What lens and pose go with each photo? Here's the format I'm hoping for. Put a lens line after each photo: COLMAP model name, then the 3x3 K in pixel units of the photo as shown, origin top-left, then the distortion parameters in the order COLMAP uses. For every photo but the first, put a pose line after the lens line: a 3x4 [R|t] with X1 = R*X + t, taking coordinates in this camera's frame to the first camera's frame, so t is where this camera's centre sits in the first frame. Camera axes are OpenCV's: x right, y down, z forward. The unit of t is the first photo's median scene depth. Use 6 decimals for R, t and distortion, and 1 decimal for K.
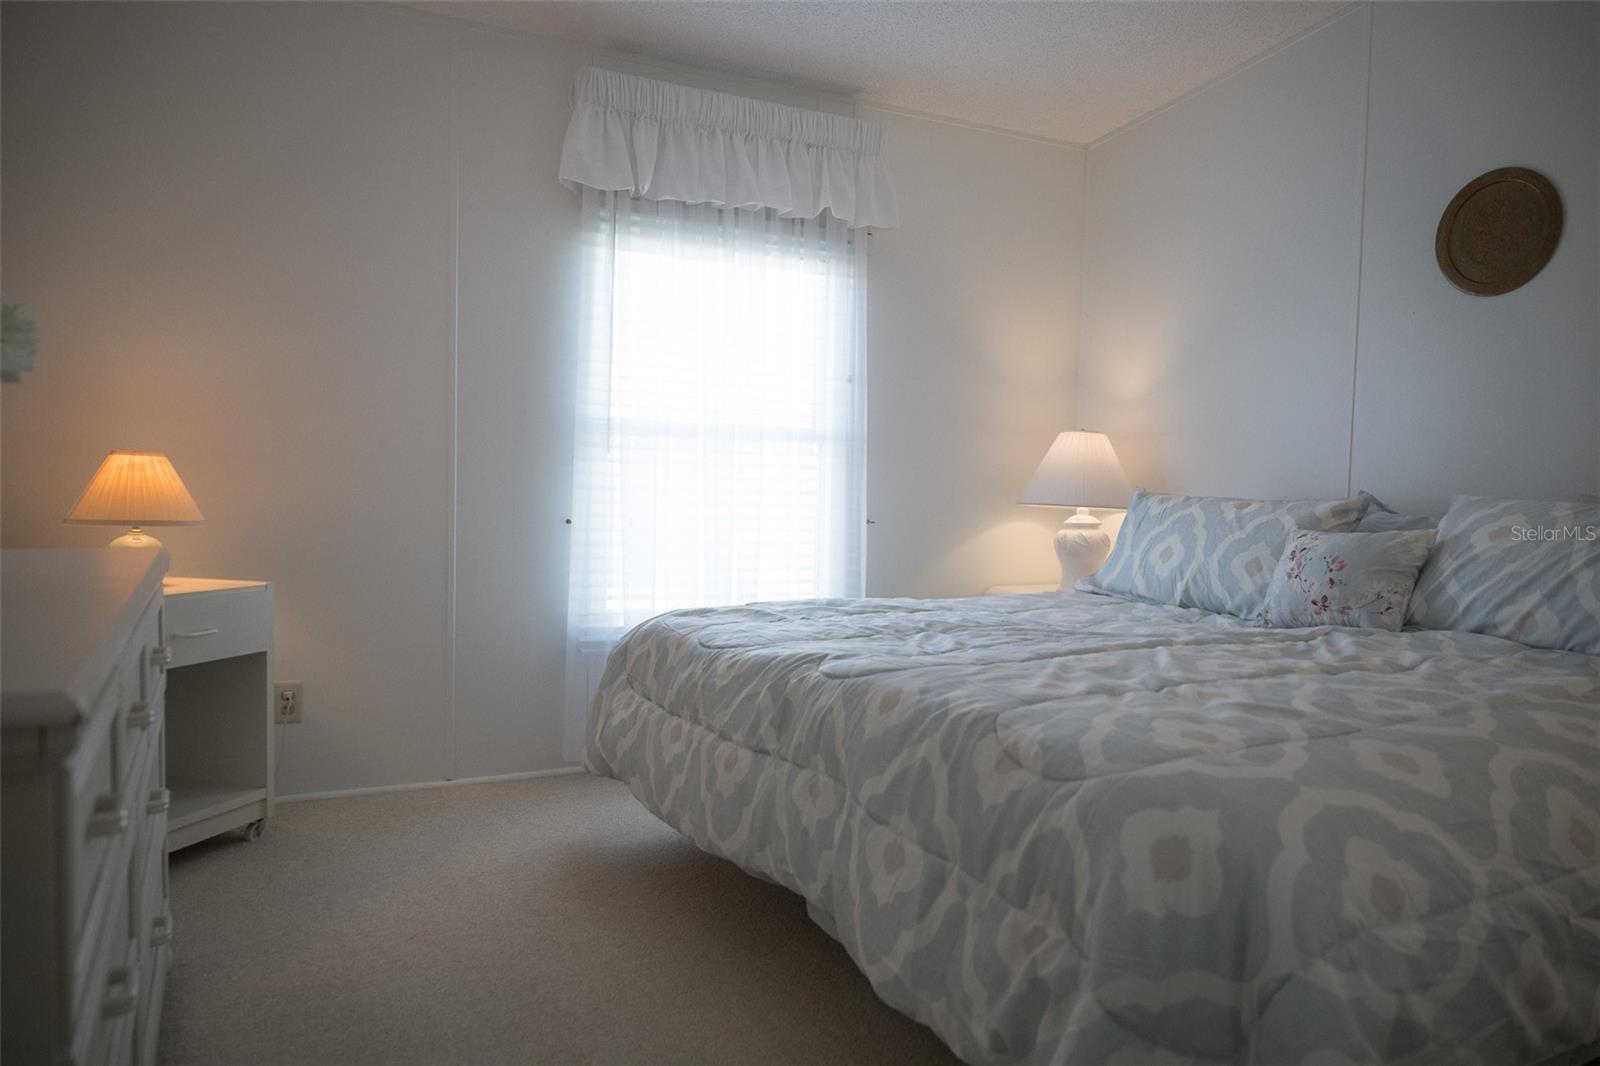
lens RADIAL K [[1130.0, 0, 800.0], [0, 1130.0, 533.0], [0, 0, 1]] dist [0.000591, 0.003294]
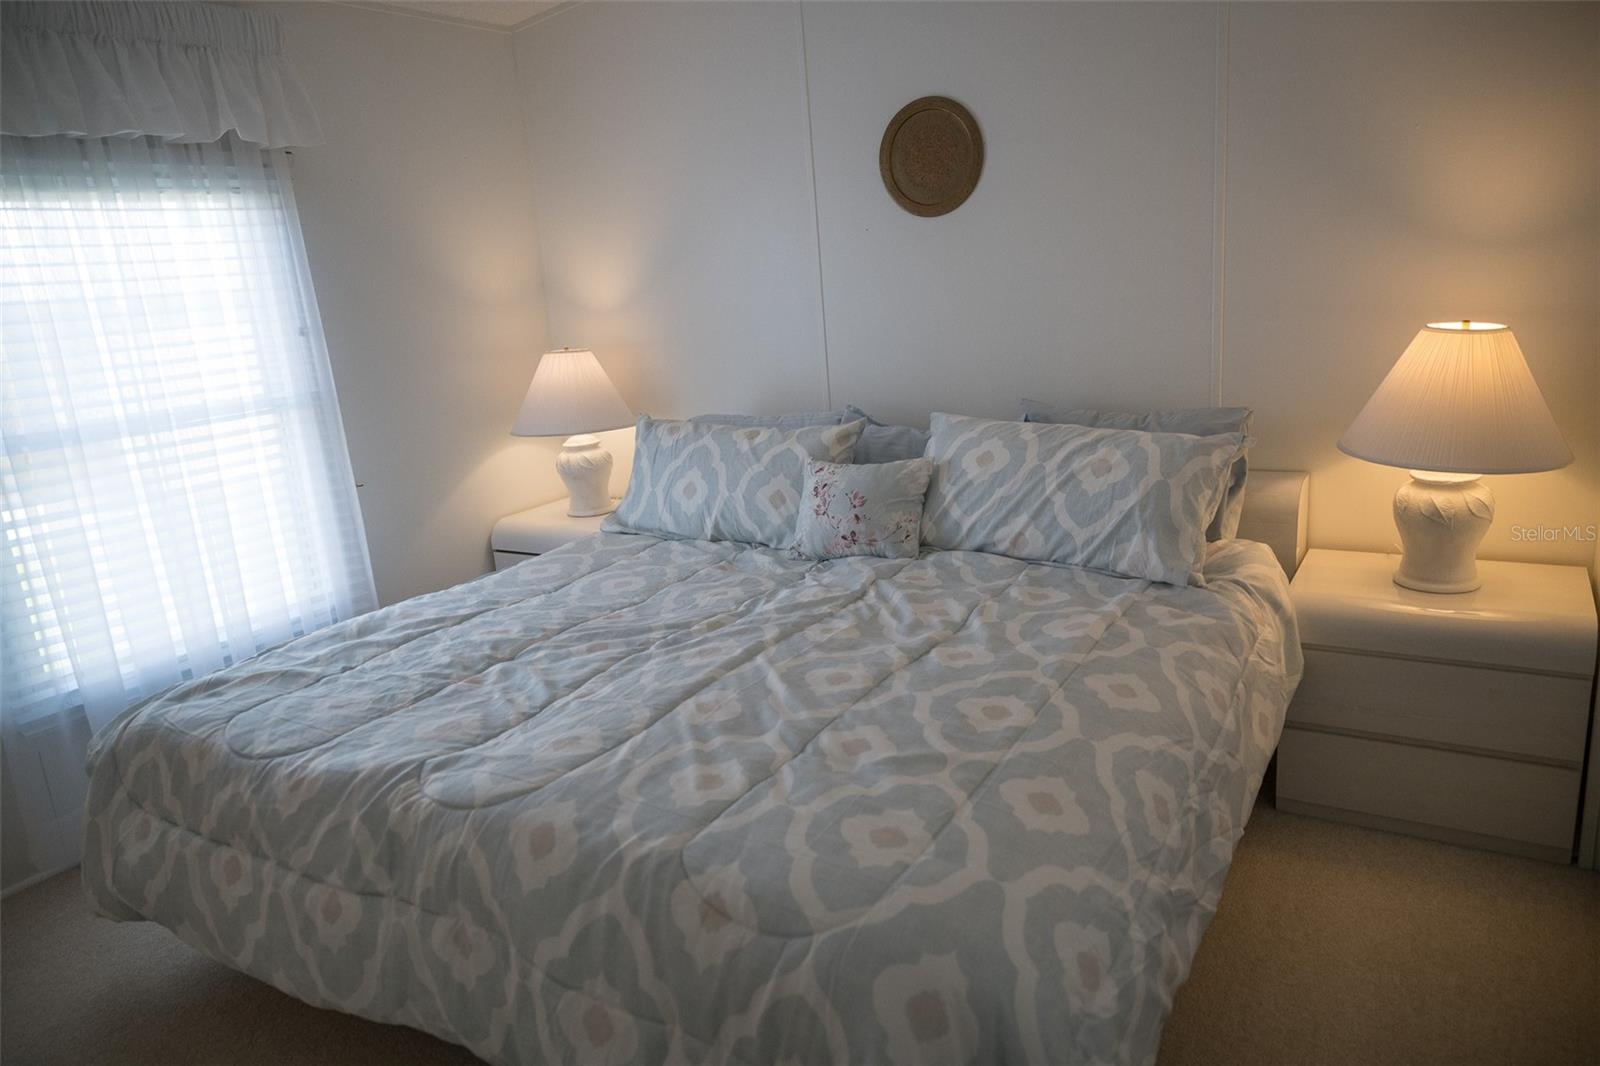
lens RADIAL K [[1085.6, 0, 800.0], [0, 1085.6, 533.0], [0, 0, 1]] dist [-0.003484, 0.000614]
pose [[0.861674, -0.208295, 0.462743, -0.065507], [0.121995, 0.970161, 0.209533, -0.175112], [-0.492580, -0.124097, 0.861374, 0.131929]]
